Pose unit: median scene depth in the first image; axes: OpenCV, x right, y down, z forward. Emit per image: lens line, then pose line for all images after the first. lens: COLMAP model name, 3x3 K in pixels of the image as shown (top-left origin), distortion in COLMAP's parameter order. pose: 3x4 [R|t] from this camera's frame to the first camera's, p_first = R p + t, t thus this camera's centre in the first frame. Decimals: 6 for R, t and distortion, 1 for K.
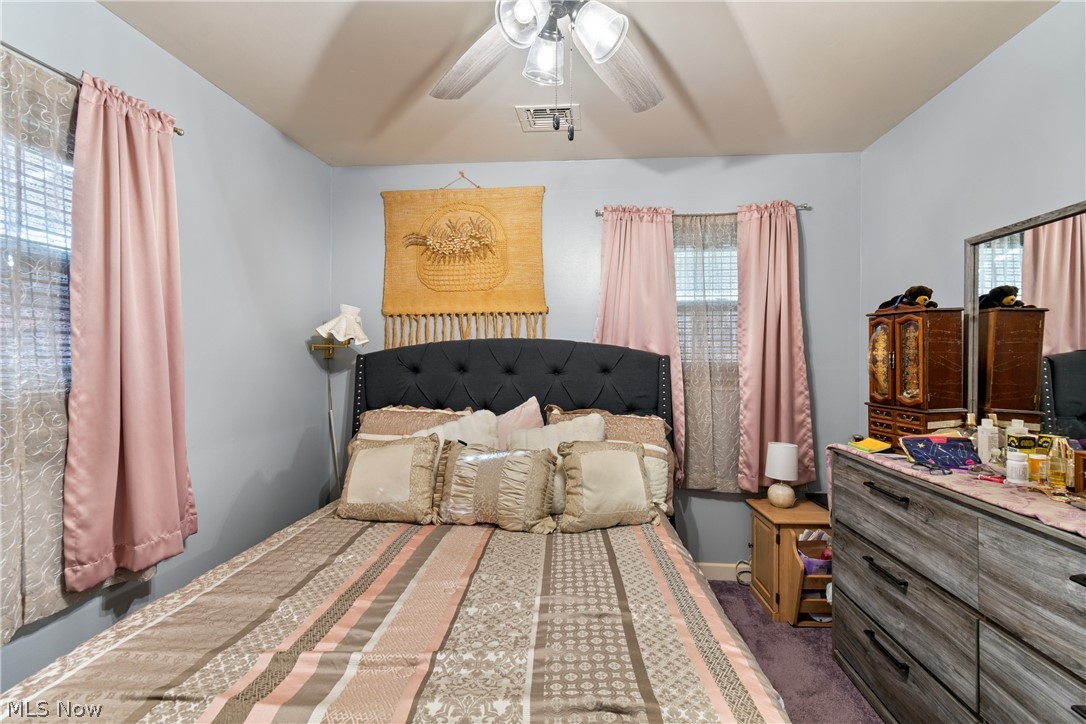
lens RADIAL K [[486.3, 0, 542.7], [0, 486.3, 360.2], [0, 0, 1]] dist [0.007916, -0.004596]
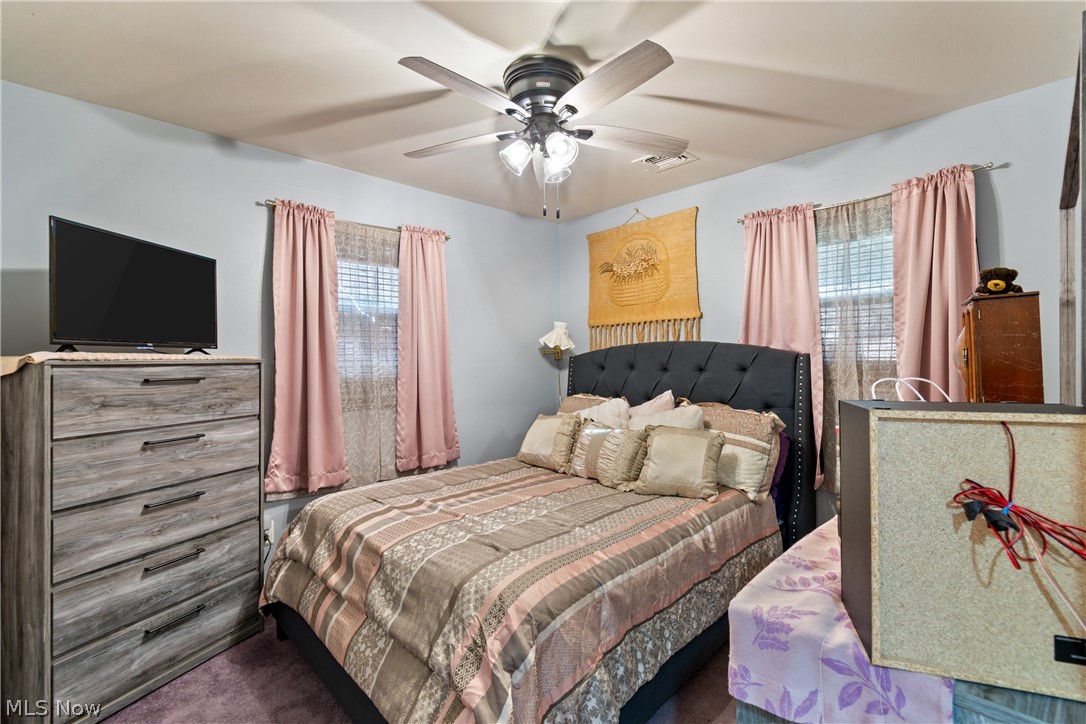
lens RADIAL K [[486.3, 0, 548.5], [0, 486.3, 360.0], [0, 0, 1]] dist [0.007916, -0.004596]
pose [[0.750418, -0.007208, -0.660924, 0.516024], [0.008166, 0.999965, -0.001634, -0.000048], [0.660913, -0.004171, 0.750451, -0.088059]]
